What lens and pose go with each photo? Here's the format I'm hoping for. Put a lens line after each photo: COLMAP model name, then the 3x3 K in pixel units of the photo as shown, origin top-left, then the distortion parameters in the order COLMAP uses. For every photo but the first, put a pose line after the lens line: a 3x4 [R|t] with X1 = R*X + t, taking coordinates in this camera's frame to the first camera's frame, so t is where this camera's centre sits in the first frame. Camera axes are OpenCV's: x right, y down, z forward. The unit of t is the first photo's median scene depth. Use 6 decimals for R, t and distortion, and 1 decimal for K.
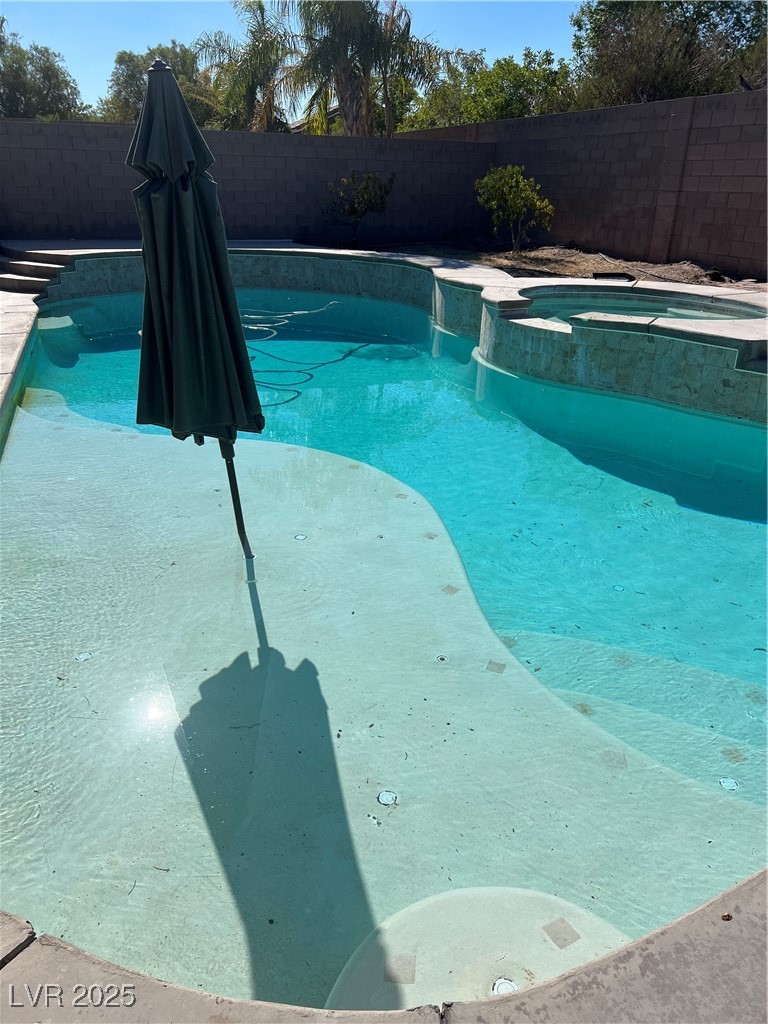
lens RADIAL K [[787.0, 0, 385.1], [0, 787.0, 514.5], [0, 0, 1]] dist [0.008118, -0.000226]
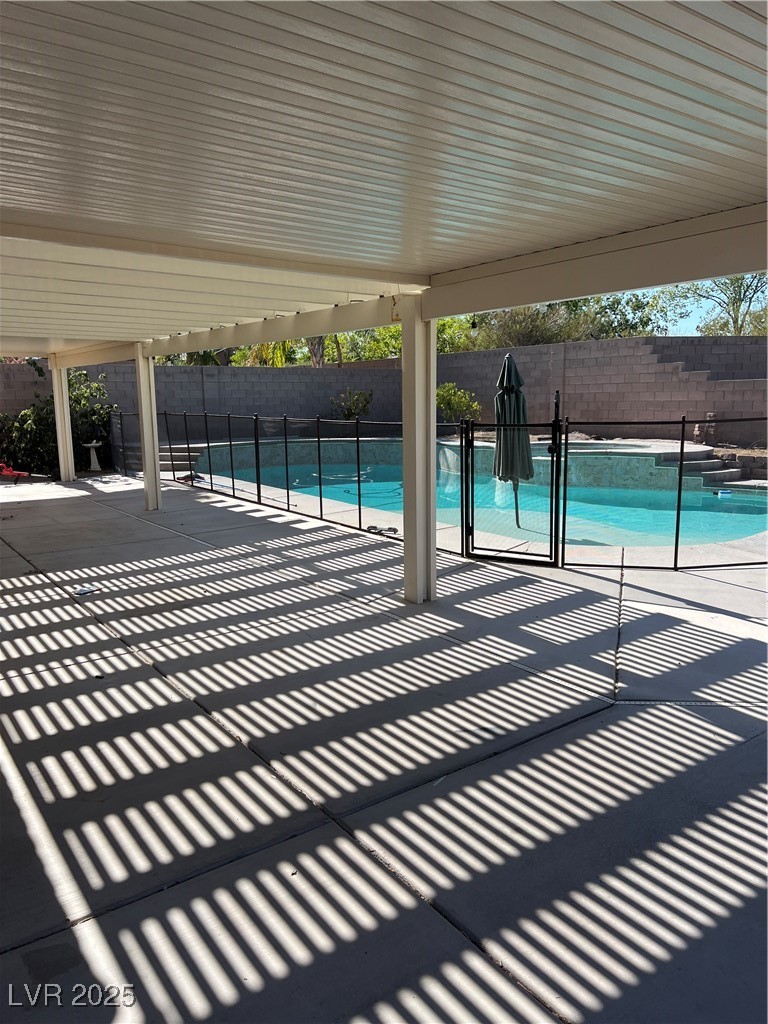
lens RADIAL K [[787.0, 0, 382.8], [0, 787.0, 511.3], [0, 0, 1]] dist [0.008118, -0.000226]
pose [[0.968979, -0.068522, 0.237454, -0.425418], [0.127079, 0.962191, -0.240914, 0.190869], [-0.211968, 0.263616, 0.941051, -0.440710]]
